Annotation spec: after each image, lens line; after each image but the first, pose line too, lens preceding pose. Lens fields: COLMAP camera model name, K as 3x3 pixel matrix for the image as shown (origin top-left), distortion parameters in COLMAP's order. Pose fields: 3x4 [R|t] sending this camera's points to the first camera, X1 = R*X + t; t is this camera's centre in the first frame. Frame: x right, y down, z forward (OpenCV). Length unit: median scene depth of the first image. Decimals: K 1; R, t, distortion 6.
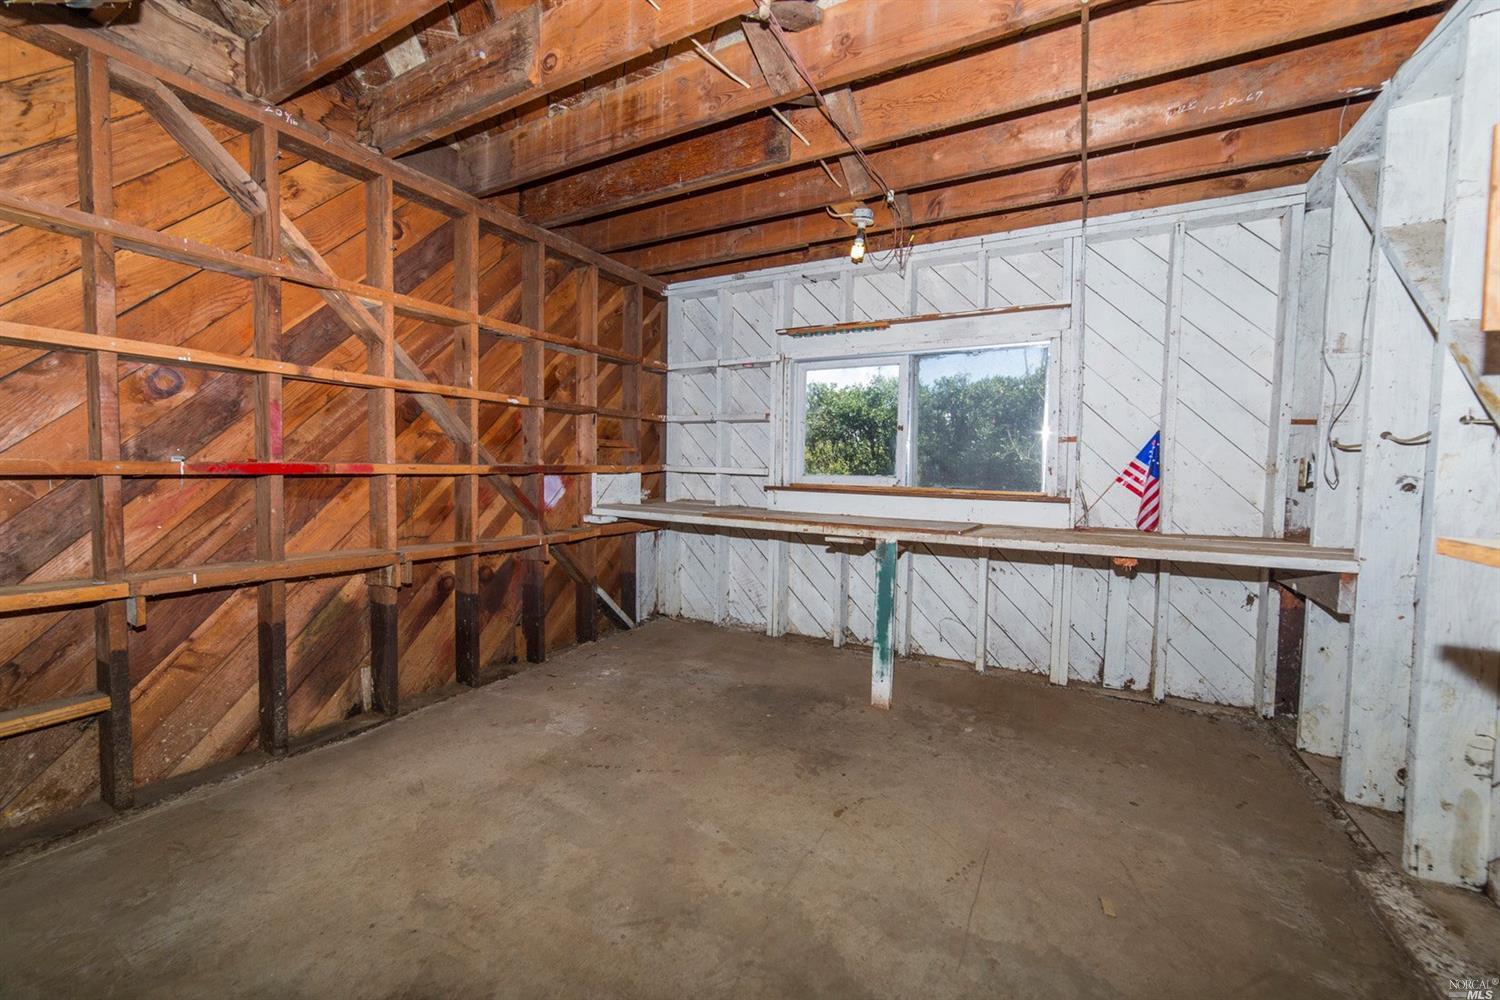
lens RADIAL K [[581.4, 0, 749.8], [0, 581.4, 497.3], [0, 0, 1]] dist [0.000557, 0.000069]
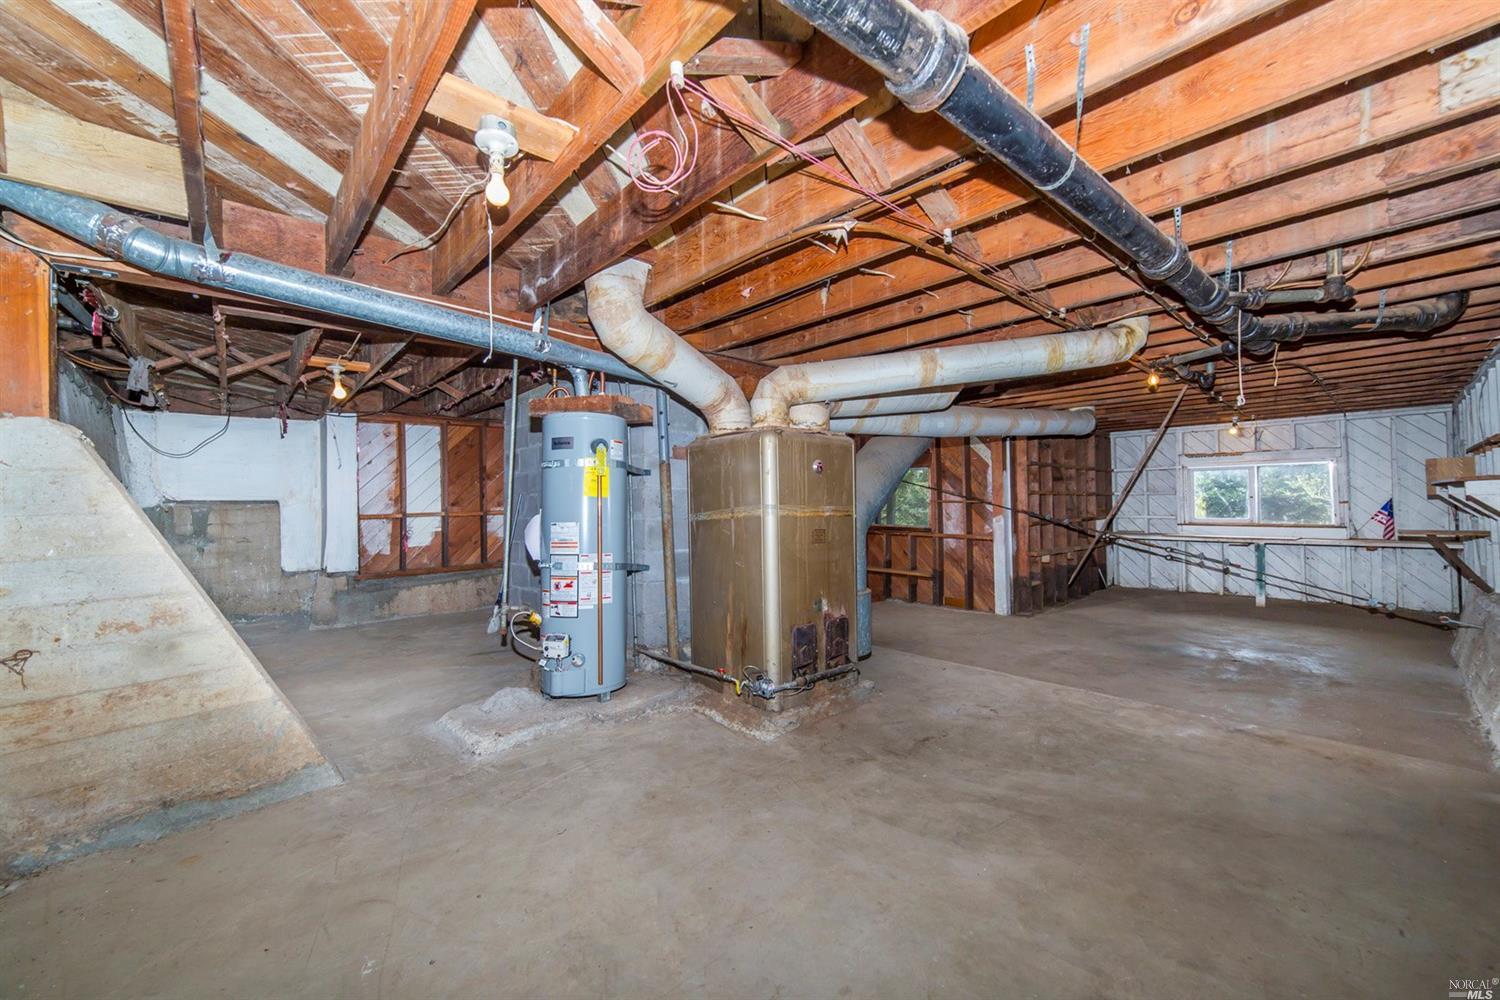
lens RADIAL K [[581.4, 0, 748.4], [0, 581.4, 499.6], [0, 0, 1]] dist [0.000557, 0.000069]
pose [[0.944446, -0.033255, -0.326980, -0.988783], [0.011808, 0.997659, -0.067360, 0.024227], [0.328455, 0.059757, 0.942627, -2.066647]]
